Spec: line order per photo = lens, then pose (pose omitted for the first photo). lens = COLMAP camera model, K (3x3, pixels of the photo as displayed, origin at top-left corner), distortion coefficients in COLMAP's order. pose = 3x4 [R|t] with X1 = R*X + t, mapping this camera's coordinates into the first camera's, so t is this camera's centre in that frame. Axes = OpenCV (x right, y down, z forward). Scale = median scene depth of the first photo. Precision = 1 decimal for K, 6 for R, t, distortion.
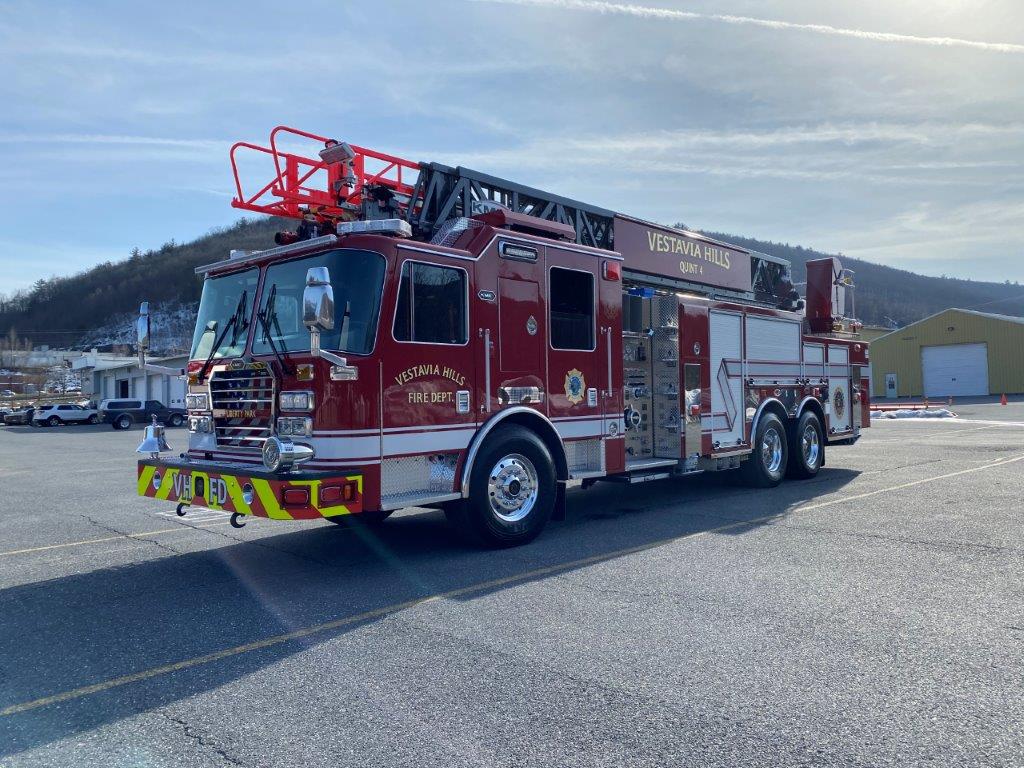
lens RADIAL K [[822.3, 0, 512.0], [0, 822.3, 384.0], [0, 0, 1]] dist [0.016527, -0.001022]
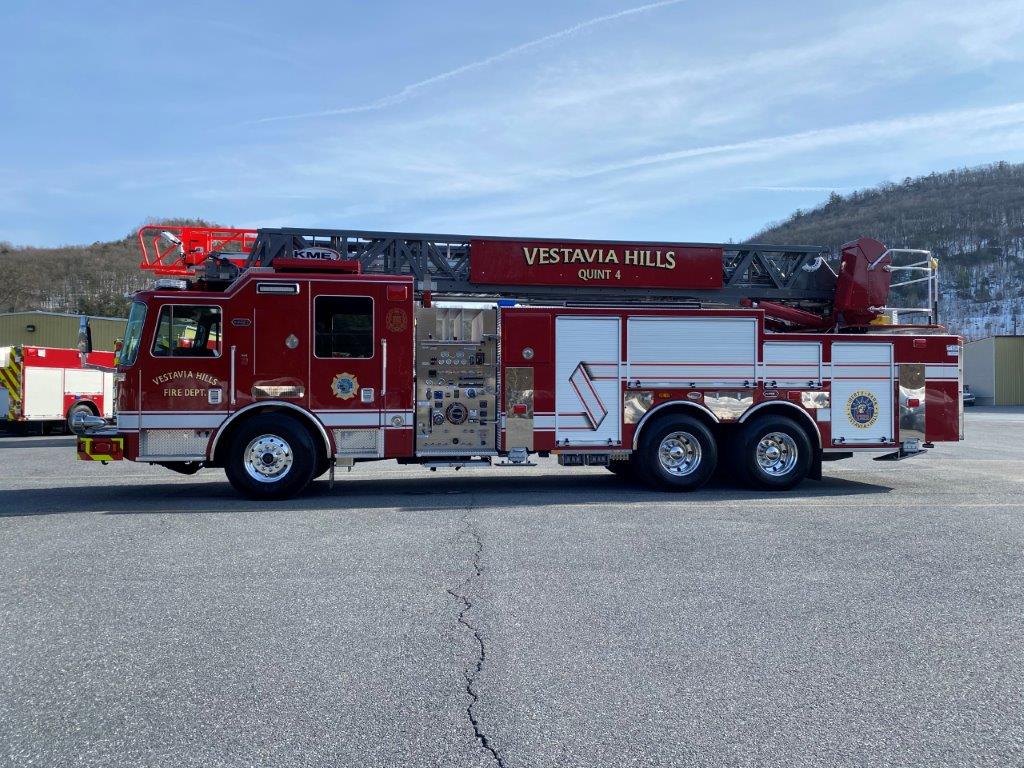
lens RADIAL K [[822.3, 0, 512.0], [0, 822.3, 384.0], [0, 0, 1]] dist [0.016527, -0.001022]
pose [[0.761287, 0.013433, -0.648276, 0.935510], [-0.006580, 0.999894, 0.012992, -0.016204], [0.648382, -0.005625, 0.761294, 0.151626]]
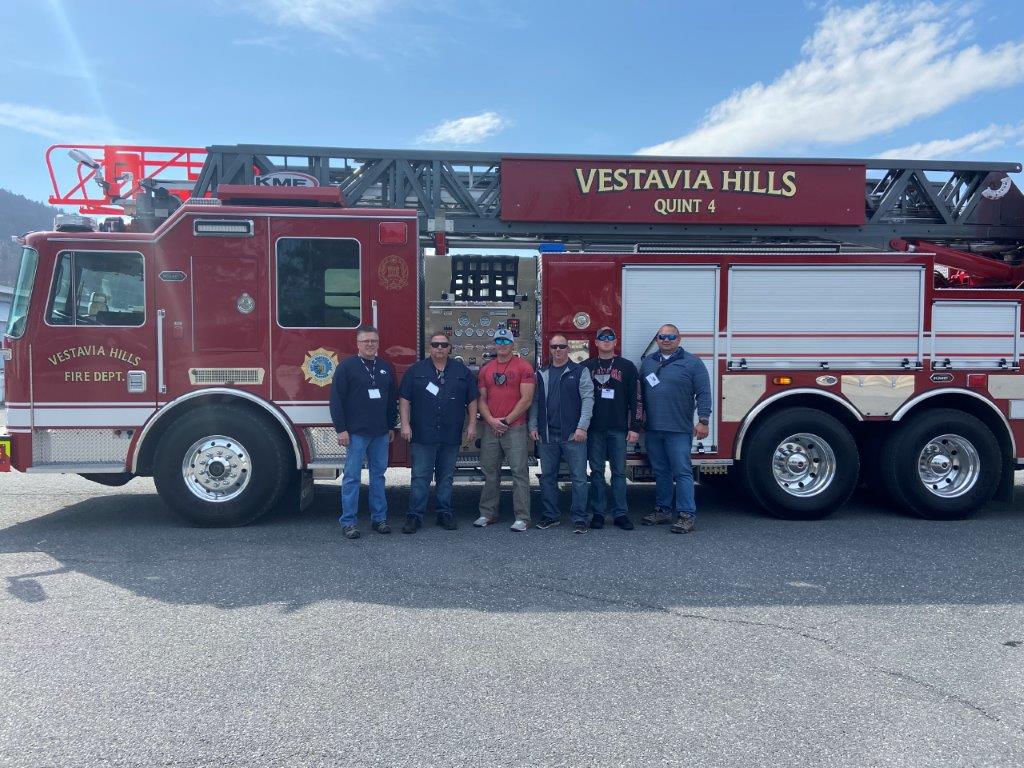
lens RADIAL K [[767.1, 0, 479.1], [0, 767.1, 385.5], [0, 0, 1]] dist [0.036134, -0.004083]
pose [[0.702835, 0.052319, -0.709427, 0.672325], [-0.006758, 0.997738, 0.066886, -0.029742], [0.711321, -0.042216, 0.701598, 0.440011]]
